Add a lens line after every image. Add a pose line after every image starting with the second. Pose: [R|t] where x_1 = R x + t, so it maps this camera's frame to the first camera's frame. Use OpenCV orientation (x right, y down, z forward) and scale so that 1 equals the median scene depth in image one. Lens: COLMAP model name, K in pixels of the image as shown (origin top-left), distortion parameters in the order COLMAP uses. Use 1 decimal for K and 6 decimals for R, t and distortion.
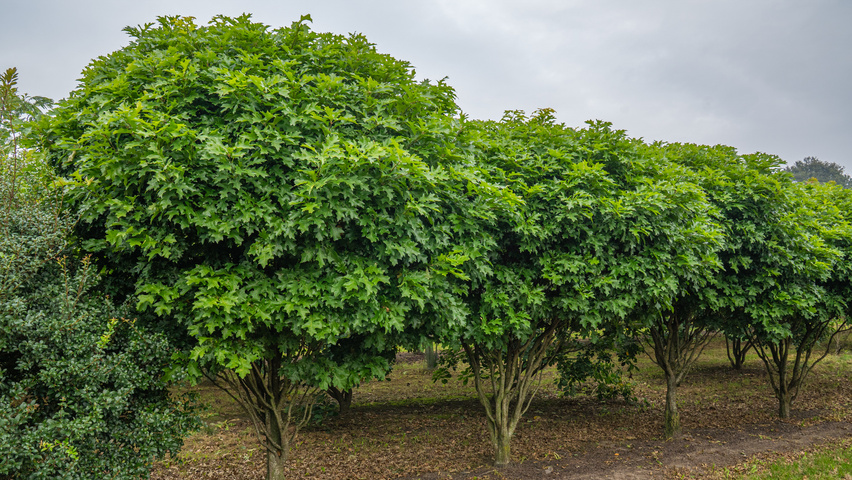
lens RADIAL K [[586.9, 0, 440.3], [0, 586.9, 254.5], [0, 0, 1]] dist [-0.079528, 0.005366]
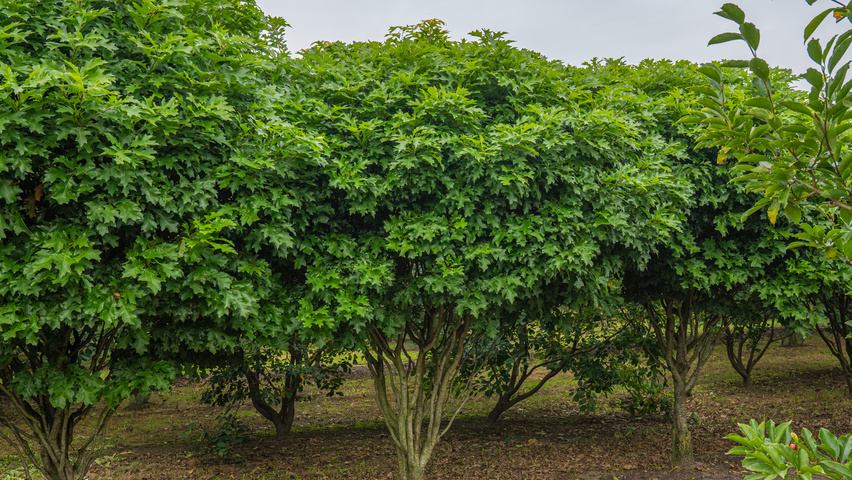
lens RADIAL K [[758.9, 0, 435.0], [0, 758.9, 248.5], [0, 0, 1]] dist [-0.045943, 0.091146]
pose [[0.997873, -0.033773, -0.055761, 0.324951], [0.034876, 0.999212, 0.018943, 0.026750], [0.055078, -0.020847, 0.998264, 0.064976]]
